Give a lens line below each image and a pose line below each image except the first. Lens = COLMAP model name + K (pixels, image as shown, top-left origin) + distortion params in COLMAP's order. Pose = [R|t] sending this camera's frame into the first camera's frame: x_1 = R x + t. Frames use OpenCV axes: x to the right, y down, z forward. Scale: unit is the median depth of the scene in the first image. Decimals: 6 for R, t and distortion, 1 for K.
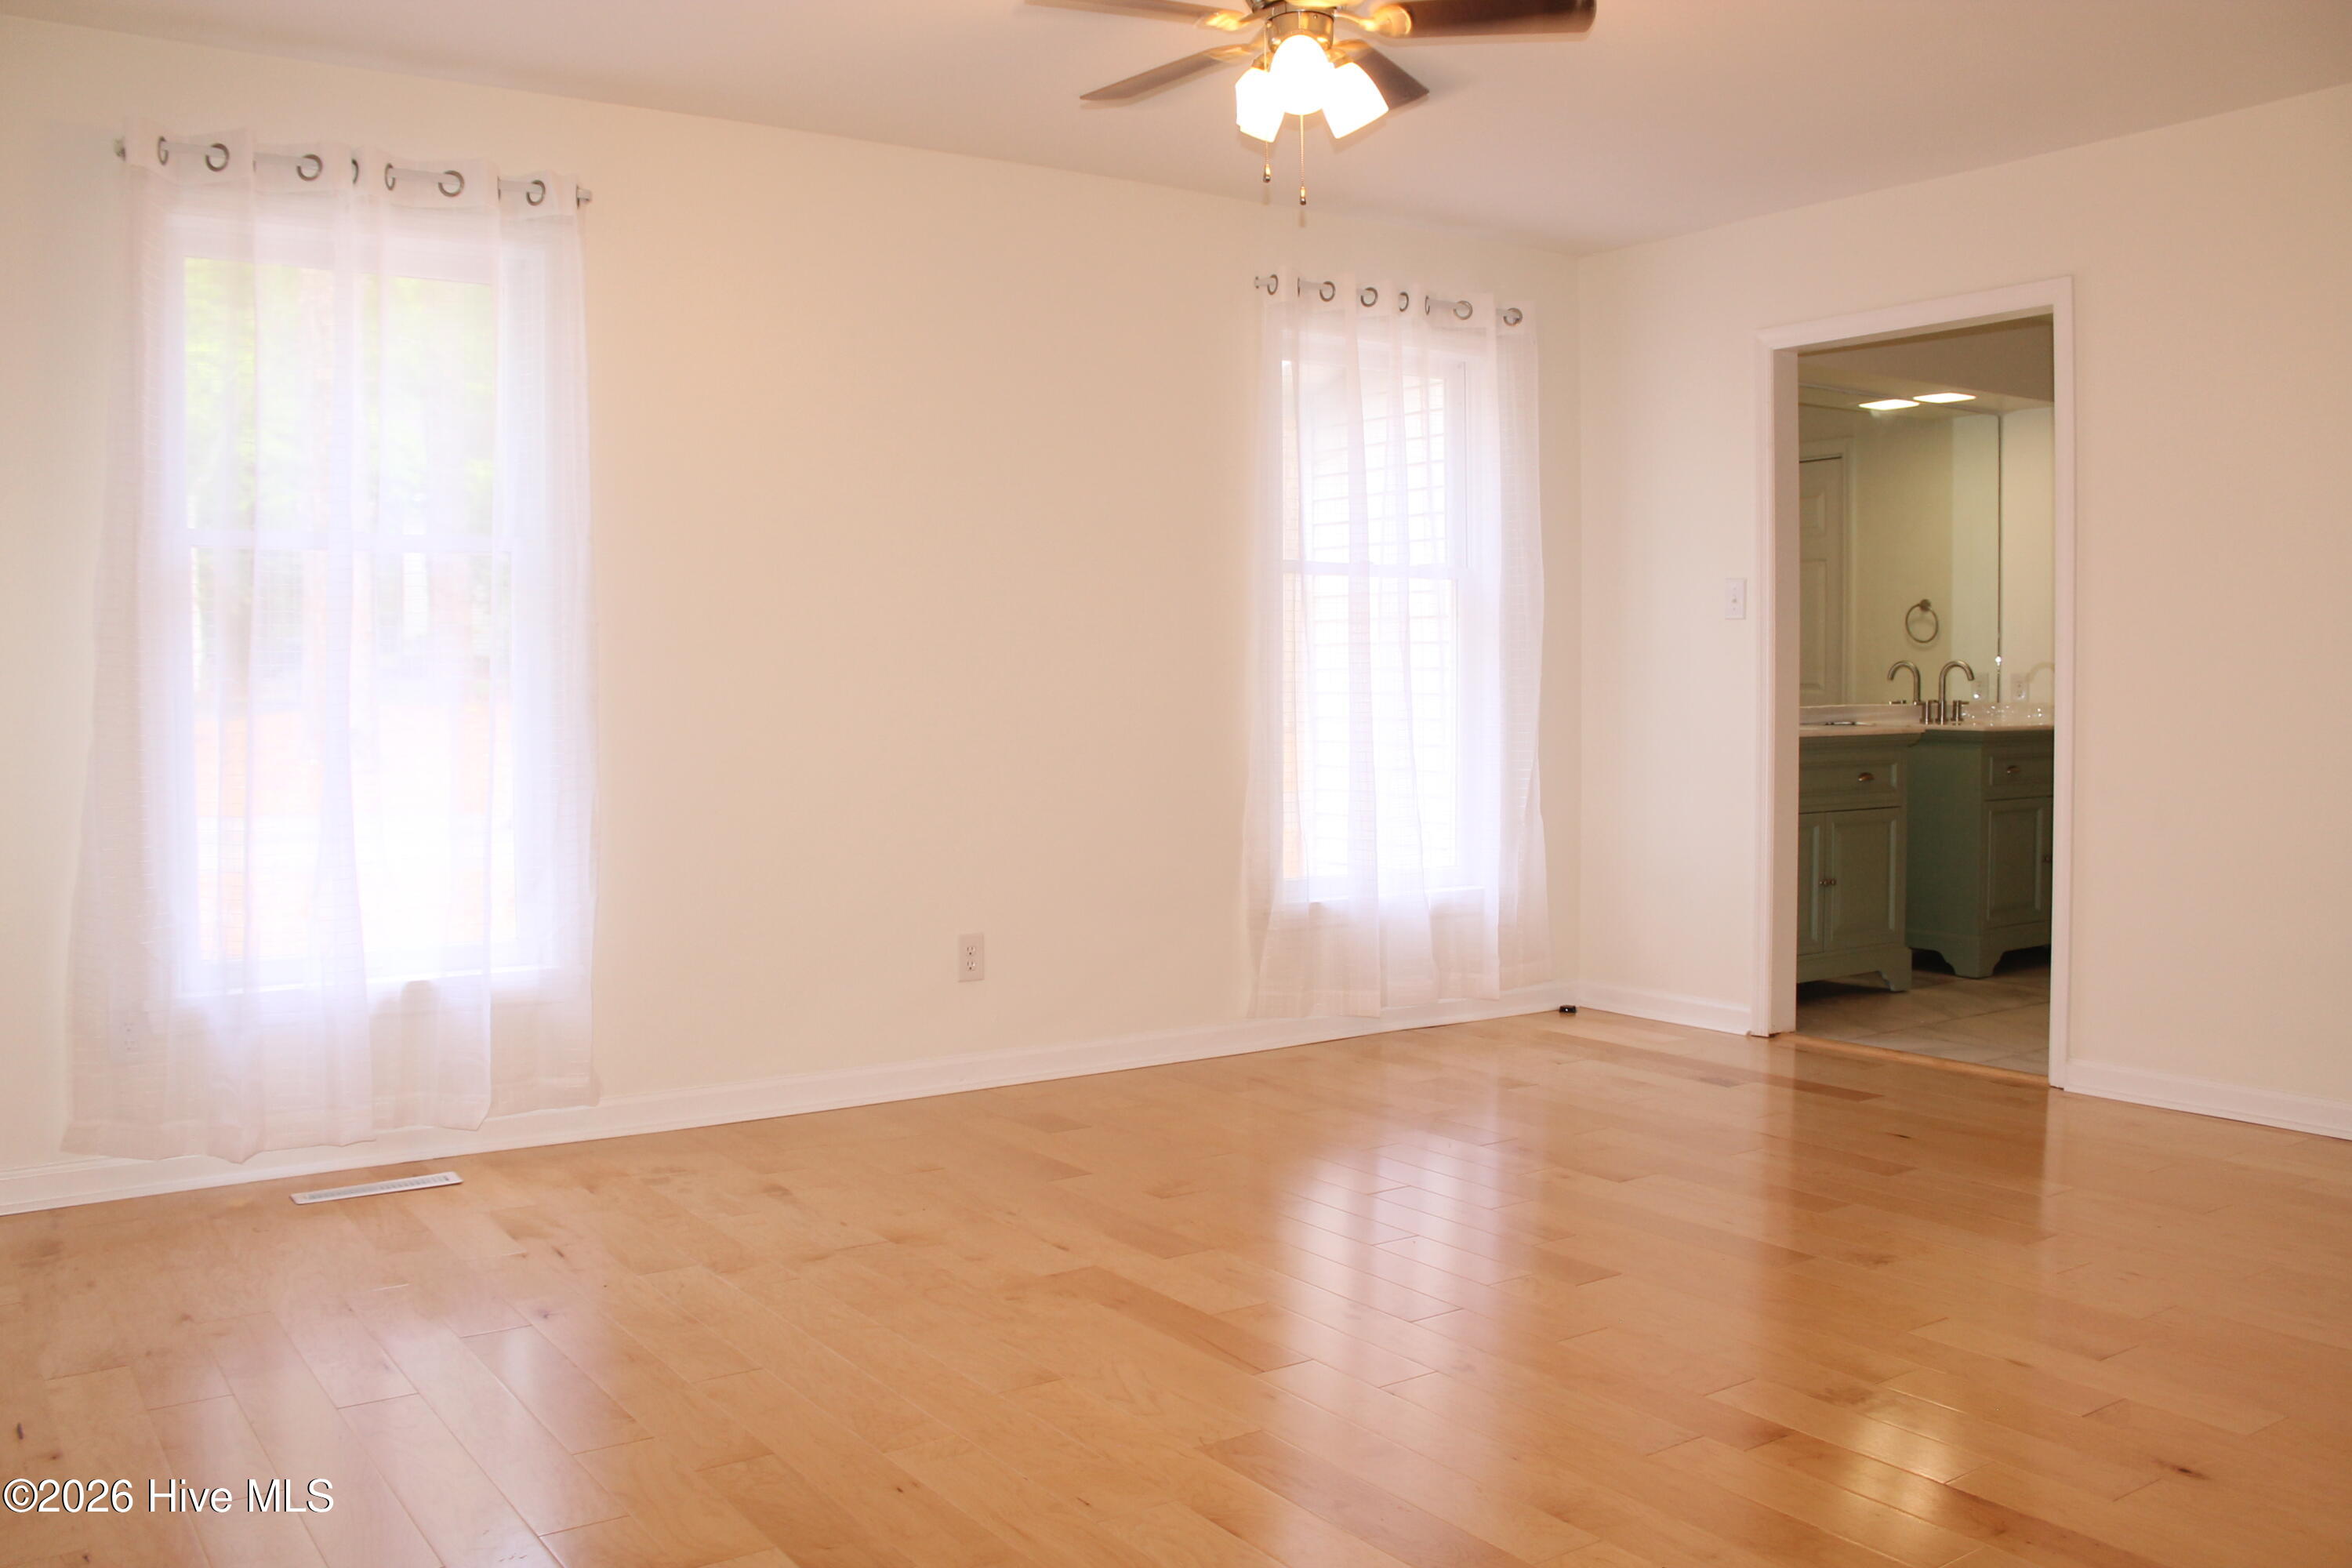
lens RADIAL K [[1993.6, 0, 1156.7], [0, 1993.6, 784.9], [0, 0, 1]] dist [-0.161817, 0.146209]
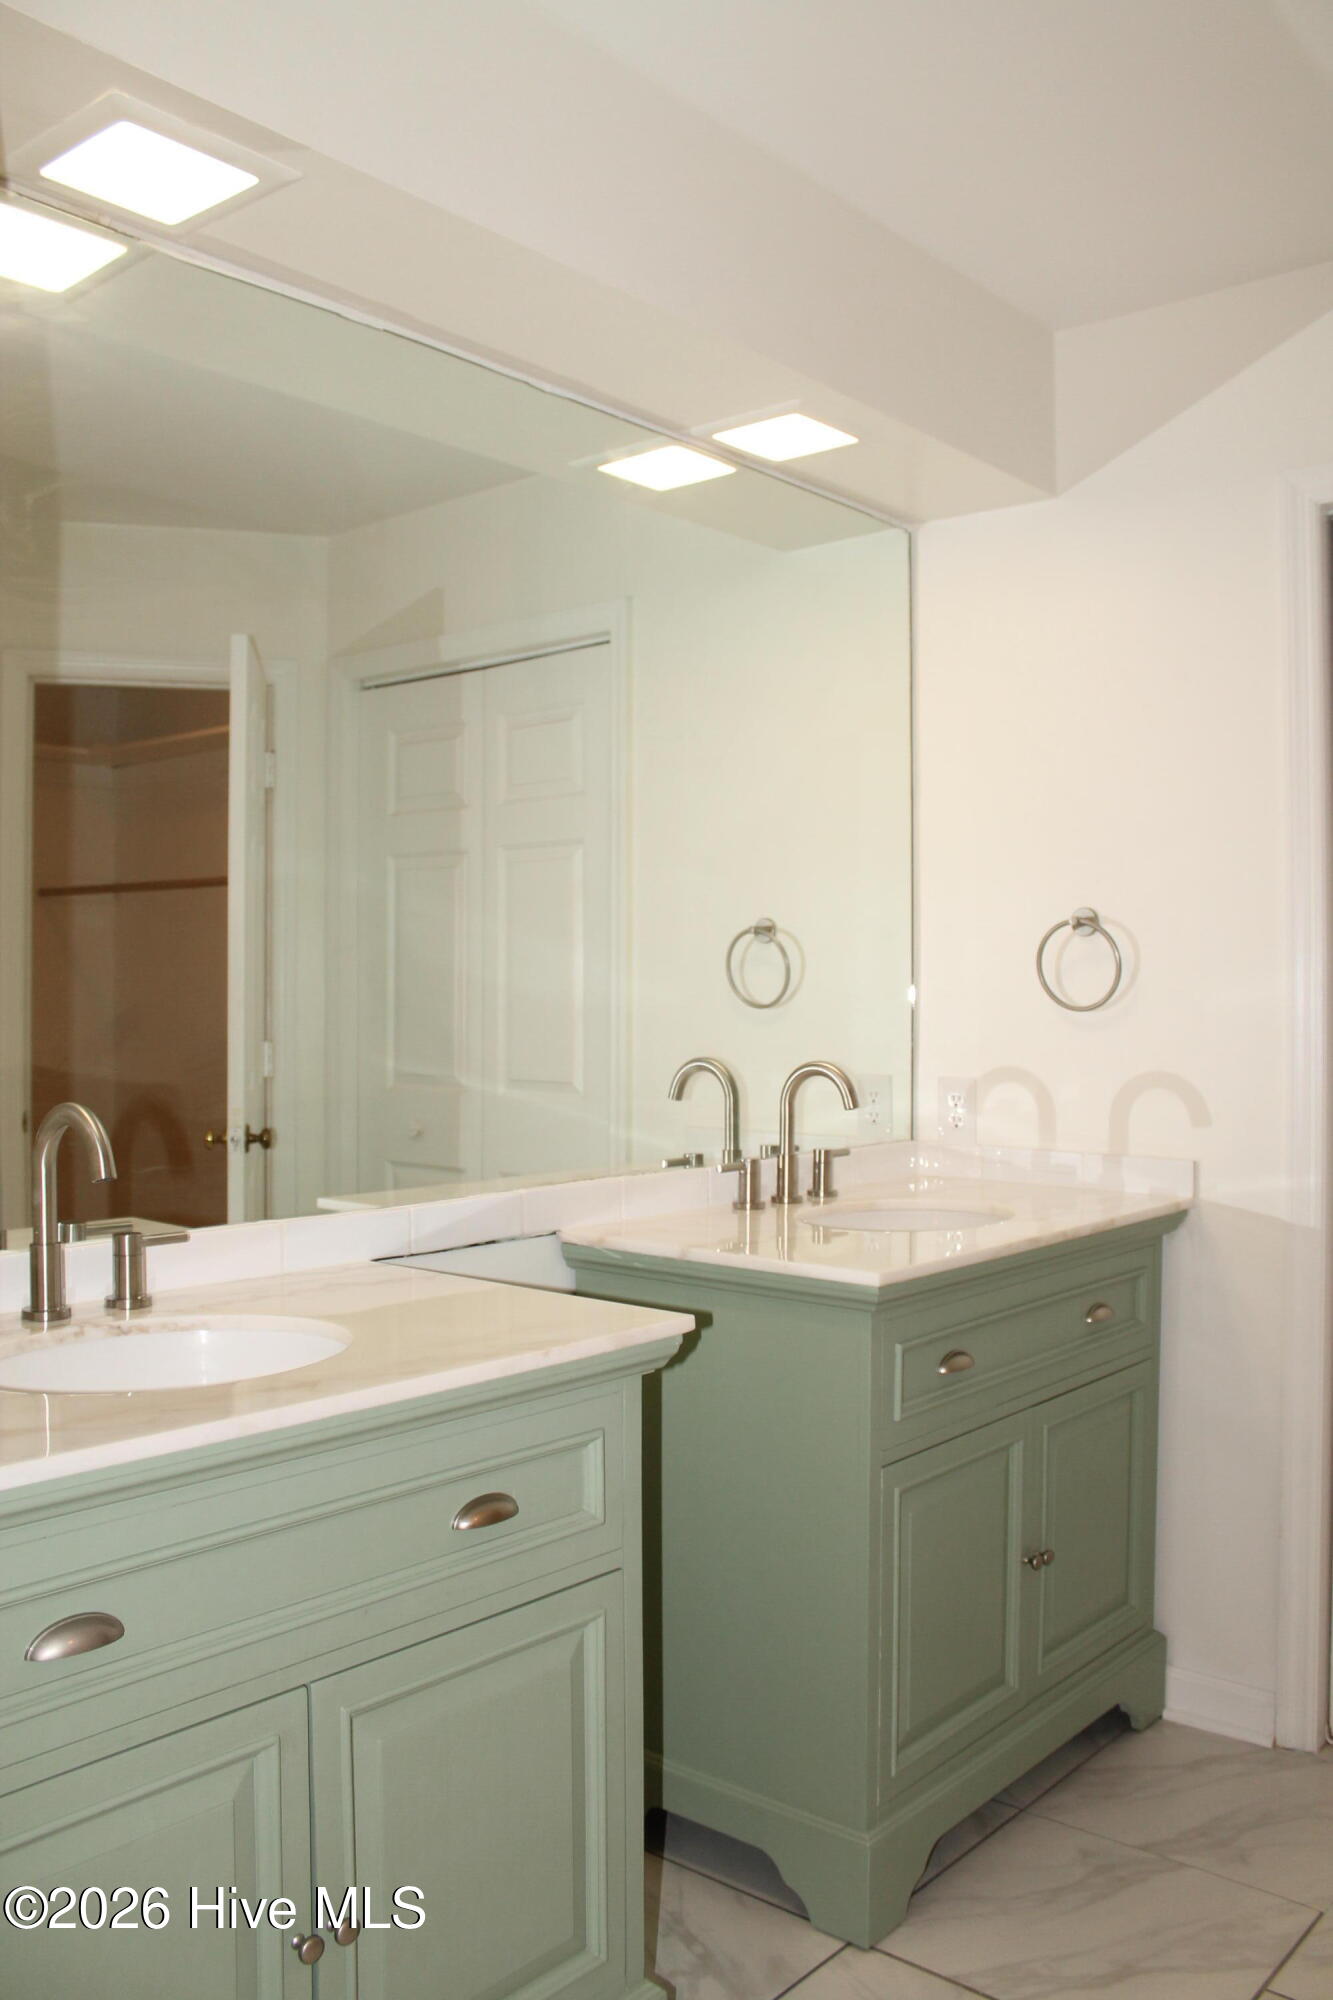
lens RADIAL K [[1695.2, 0, 666.5], [0, 1695.2, 1000.0], [0, 0, 1]] dist [-0.161817, 0.146209]
pose [[0.965424, -0.000036, 0.260686, 0.266820], [0.010808, 0.999146, -0.039889, -0.059087], [-0.260462, 0.041327, 0.964599, 0.615571]]
